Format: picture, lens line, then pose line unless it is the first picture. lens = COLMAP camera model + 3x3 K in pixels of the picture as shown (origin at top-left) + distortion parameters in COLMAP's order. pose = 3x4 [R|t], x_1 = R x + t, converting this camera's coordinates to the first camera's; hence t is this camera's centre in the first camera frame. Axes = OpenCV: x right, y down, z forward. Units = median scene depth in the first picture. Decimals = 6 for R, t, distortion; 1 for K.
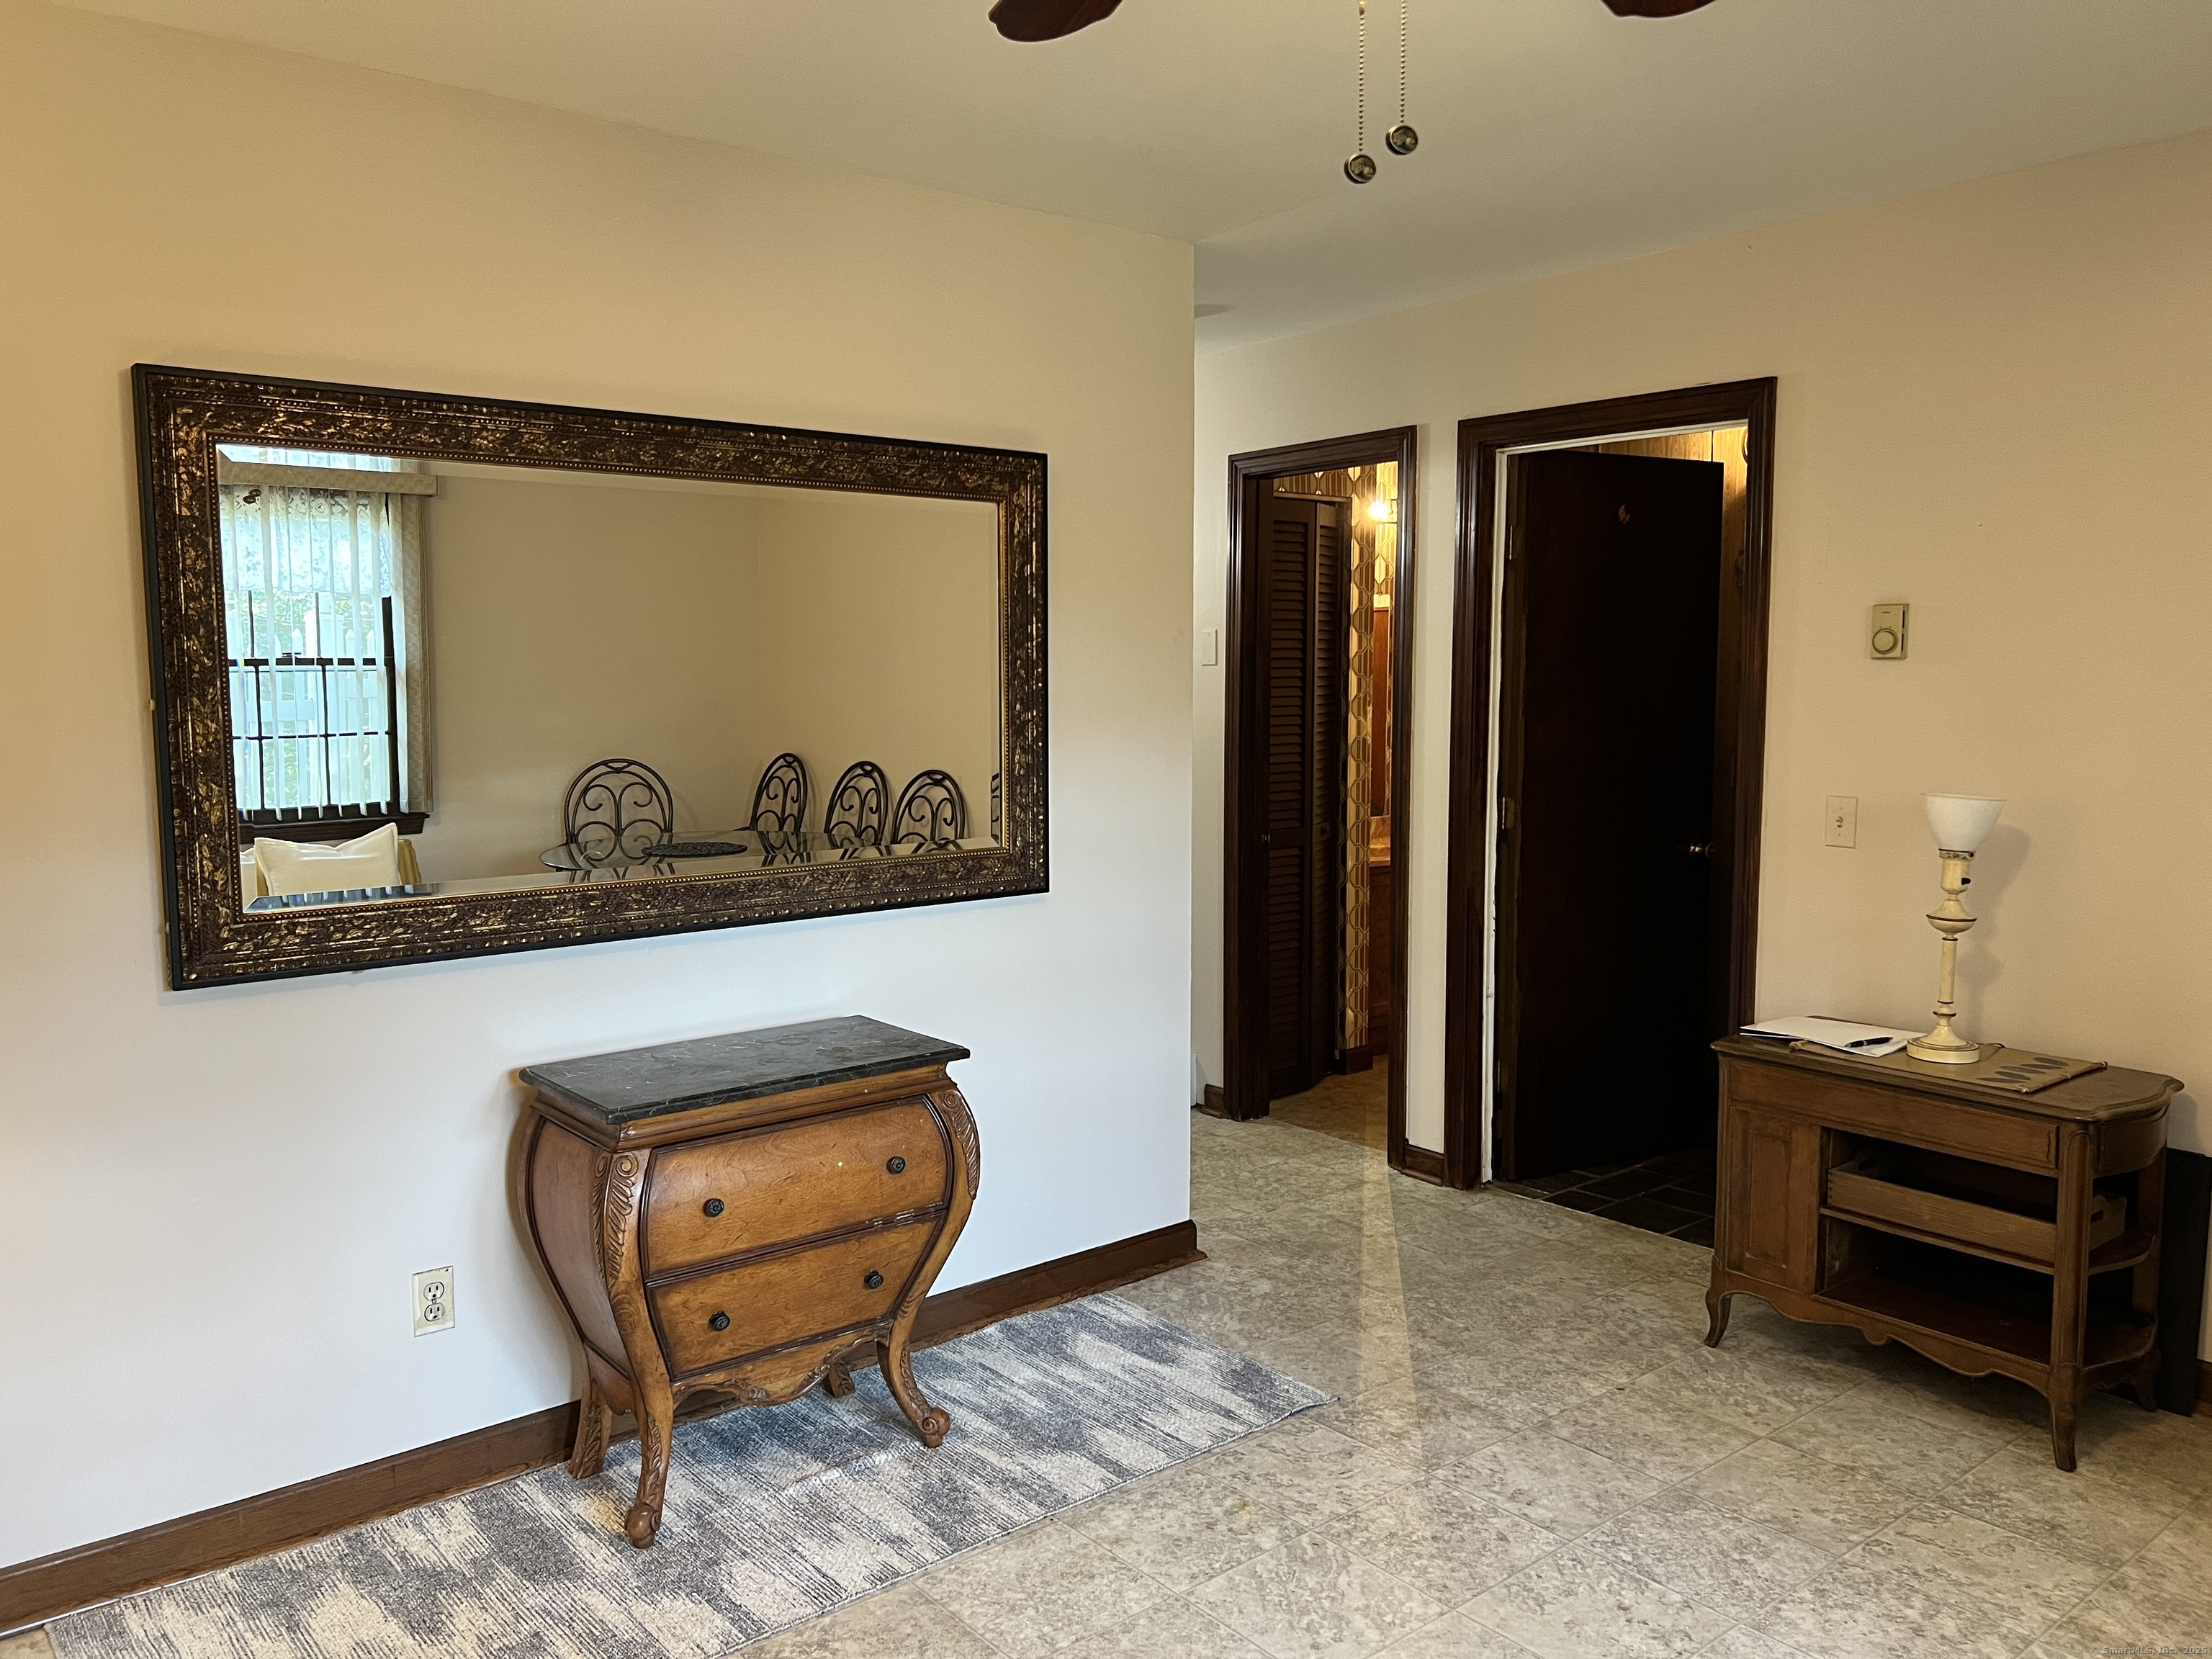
lens RADIAL K [[1676.0, 0, 1088.8], [0, 1676.0, 845.2], [0, 0, 1]] dist [0.079168, -0.056934]
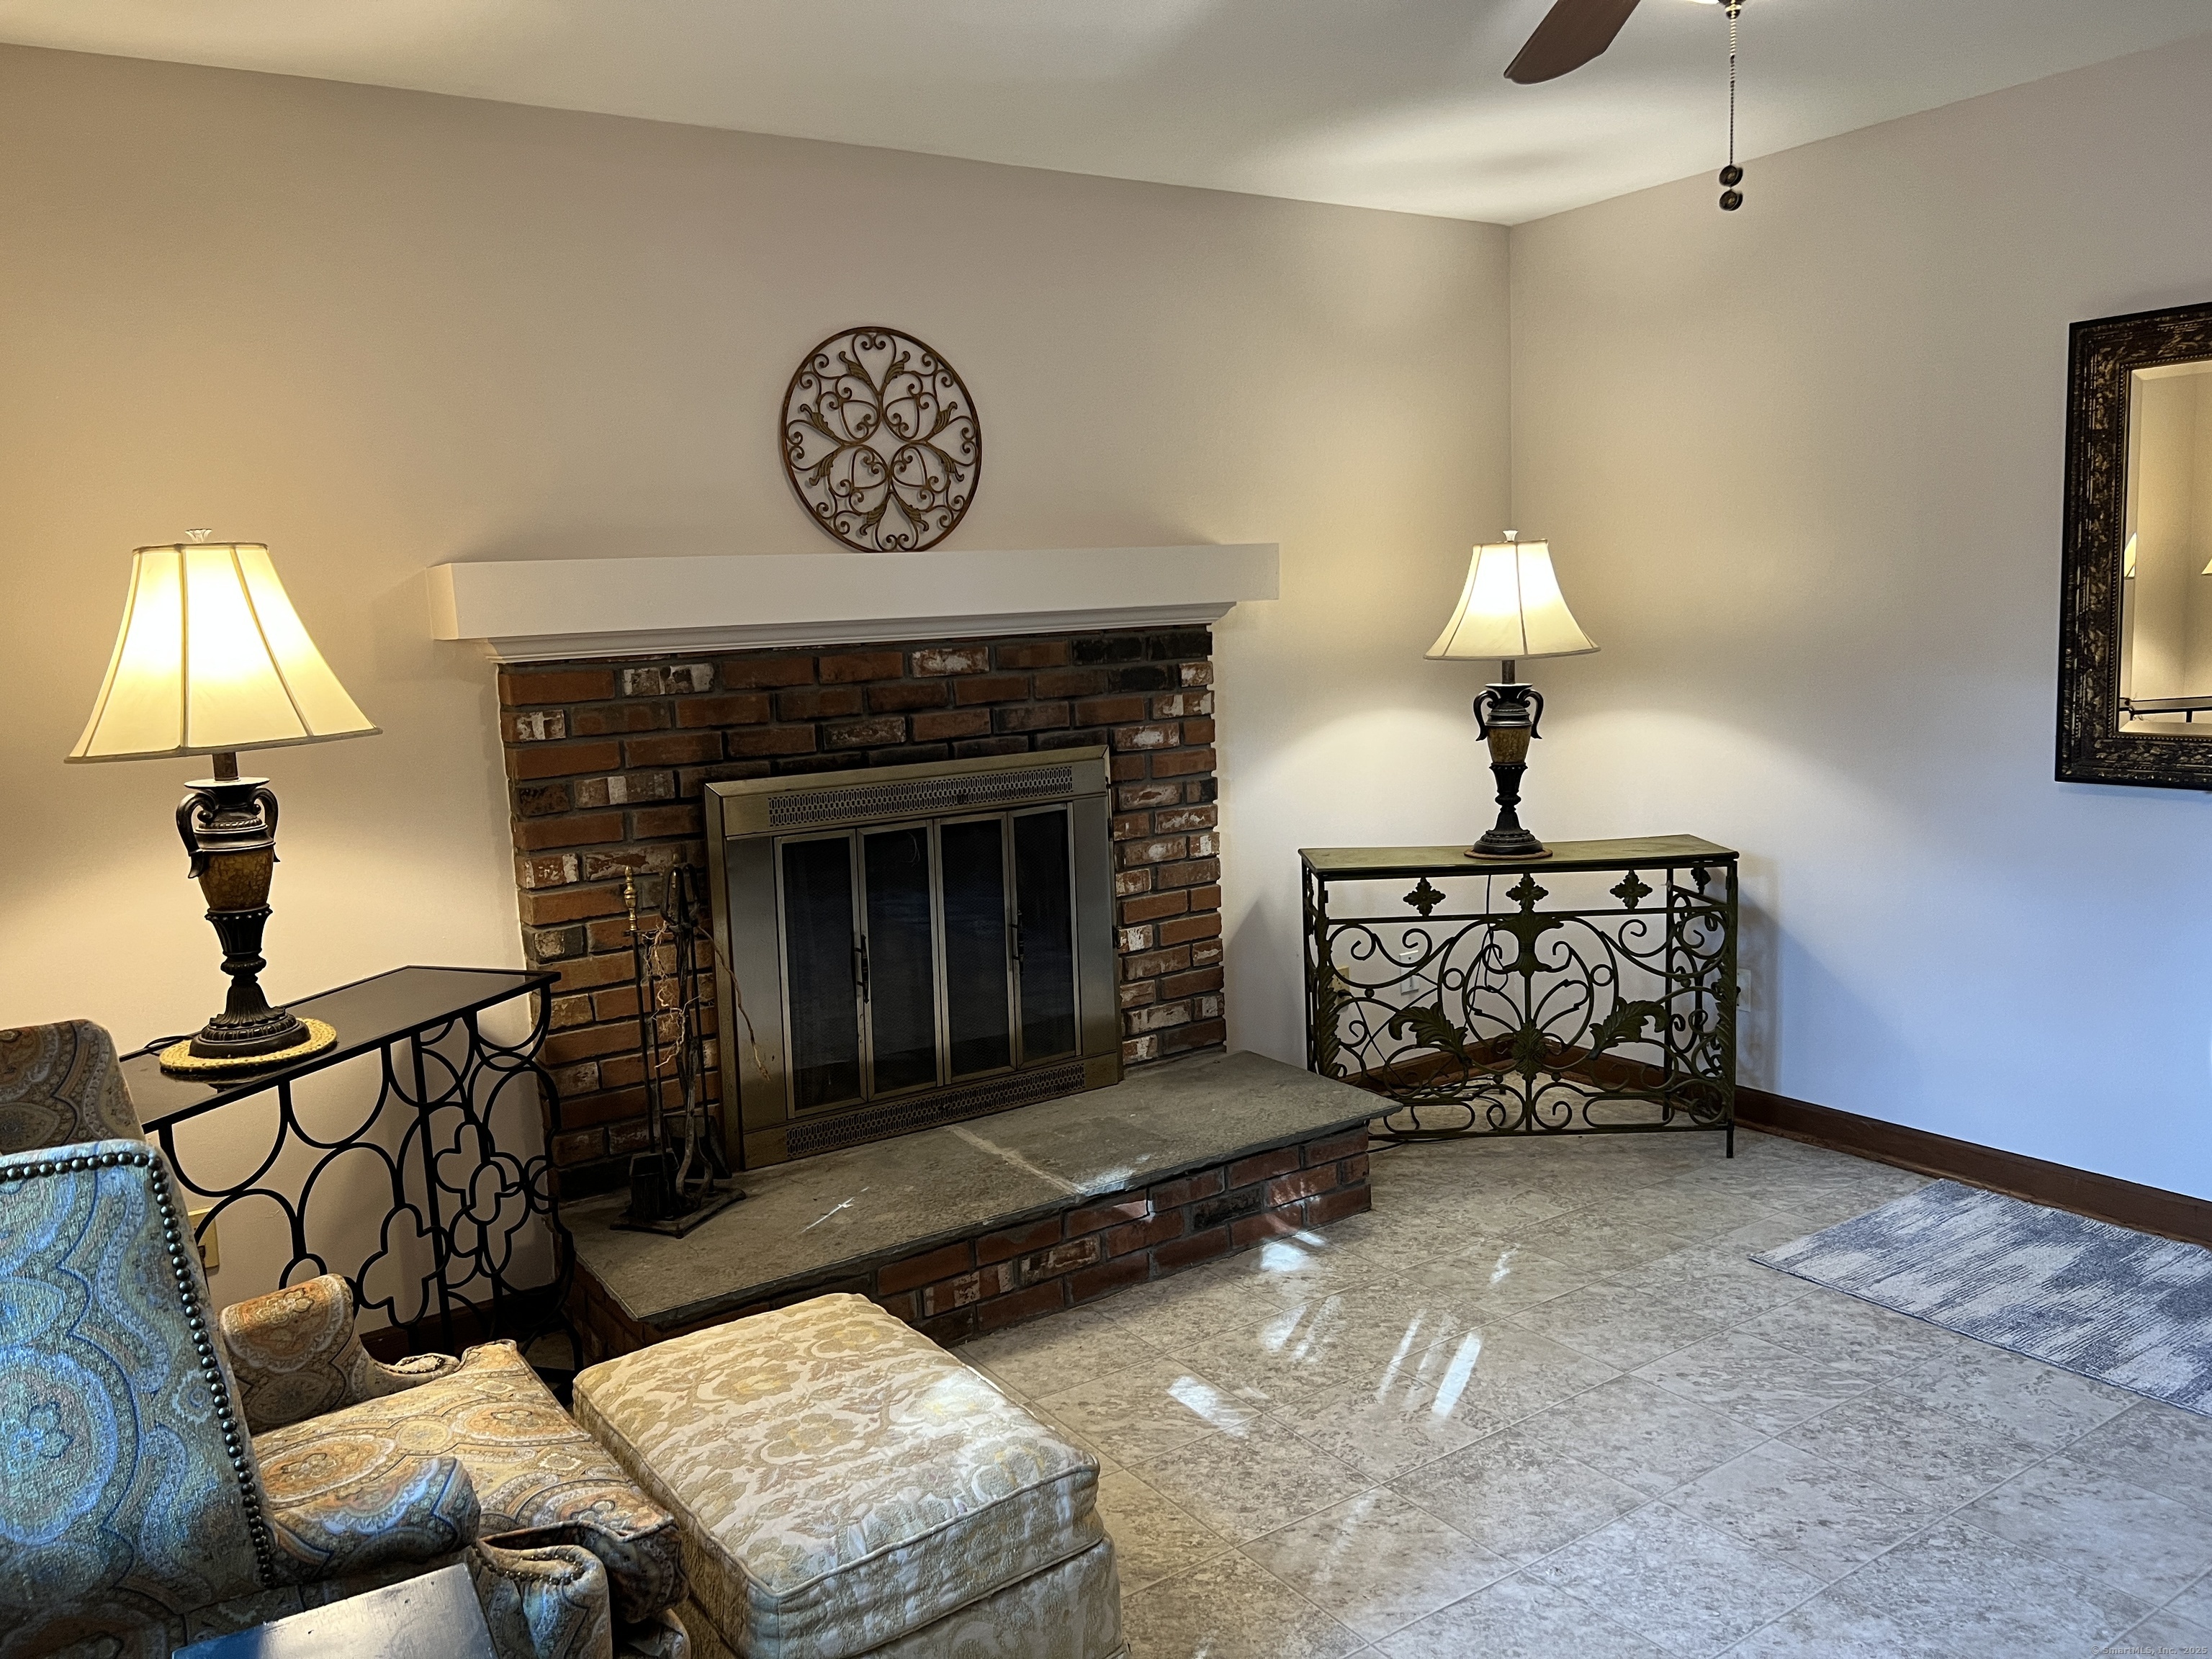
lens RADIAL K [[1676.0, 0, 1112.2], [0, 1676.0, 825.8], [0, 0, 1]] dist [0.079168, -0.056934]
pose [[-0.060849, 0.145164, -0.987535, 0.882368], [-0.060028, 0.987045, 0.148790, -0.038772], [0.996340, 0.068333, -0.051347, 0.314354]]
